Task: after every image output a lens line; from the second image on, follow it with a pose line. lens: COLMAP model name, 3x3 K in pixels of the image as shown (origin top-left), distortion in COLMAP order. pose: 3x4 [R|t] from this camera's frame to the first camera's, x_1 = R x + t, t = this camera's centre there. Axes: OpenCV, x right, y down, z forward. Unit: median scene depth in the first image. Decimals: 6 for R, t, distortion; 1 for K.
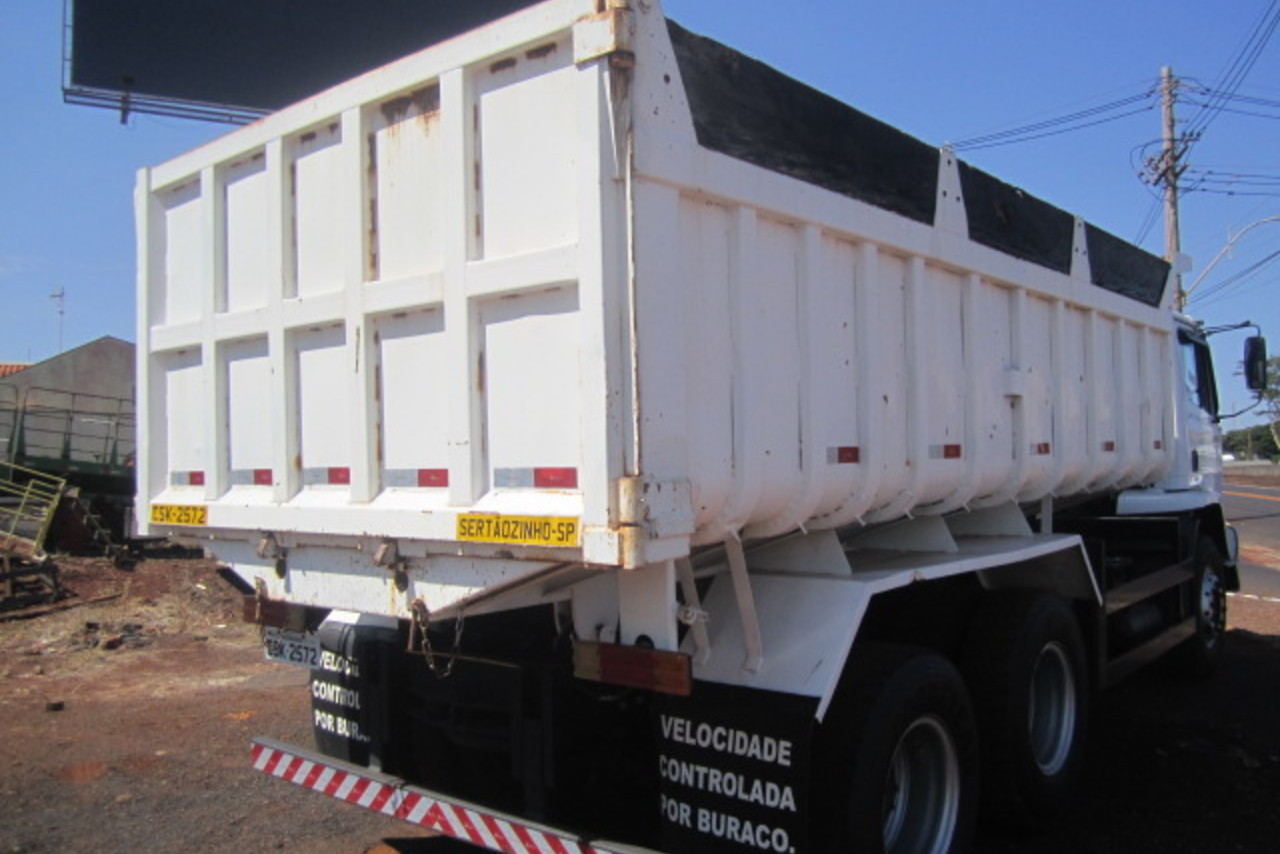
lens RADIAL K [[1067.5, 0, 625.2], [0, 1067.5, 443.4], [0, 0, 1]] dist [-0.081079, 0.009541]
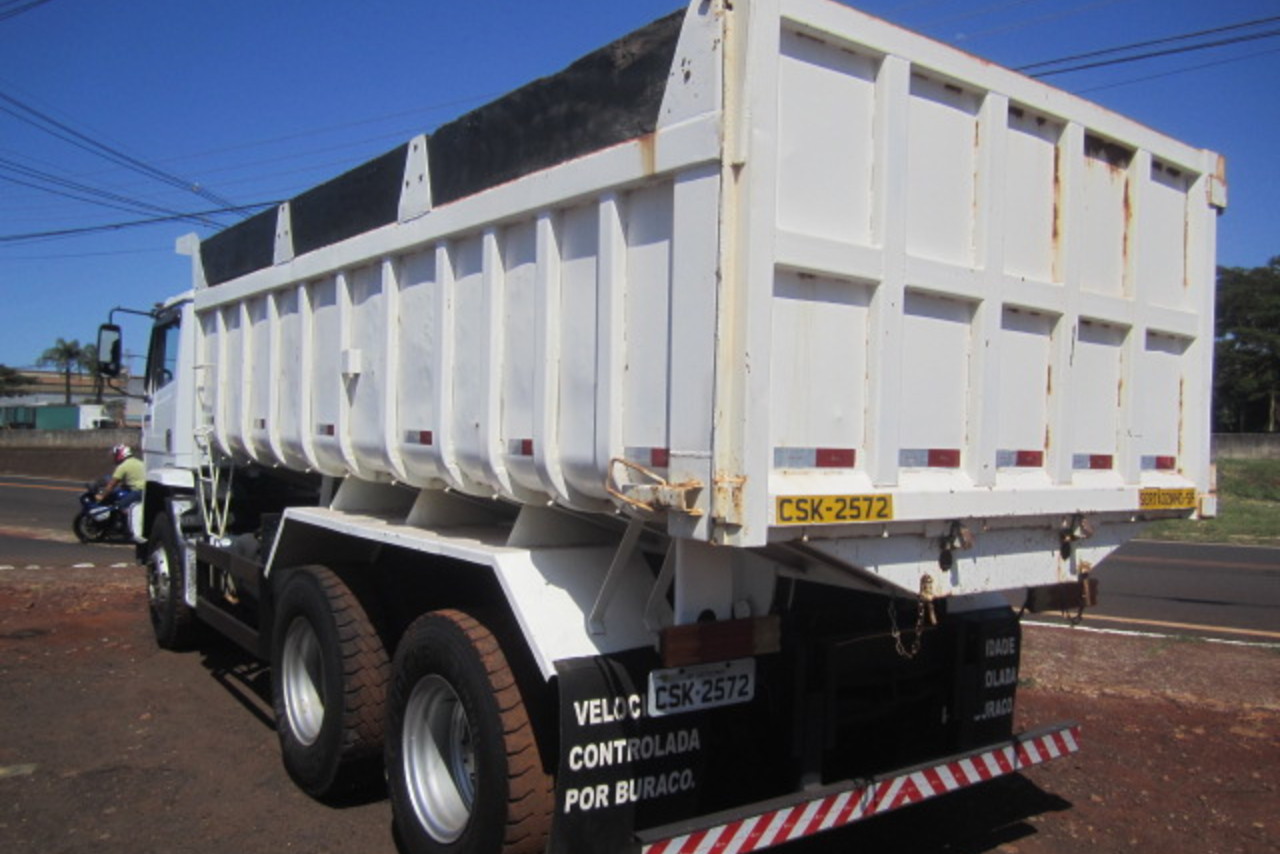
lens RADIAL K [[1077.8, 0, 640.0], [0, 1077.8, 427.0], [0, 0, 1]] dist [-0.061744, 0.000503]
pose [[0.199996, 0.029042, 0.979366, -1.169562], [-0.051368, 0.998497, -0.019119, 0.033556], [-0.978449, -0.046484, 0.201187, 0.993616]]
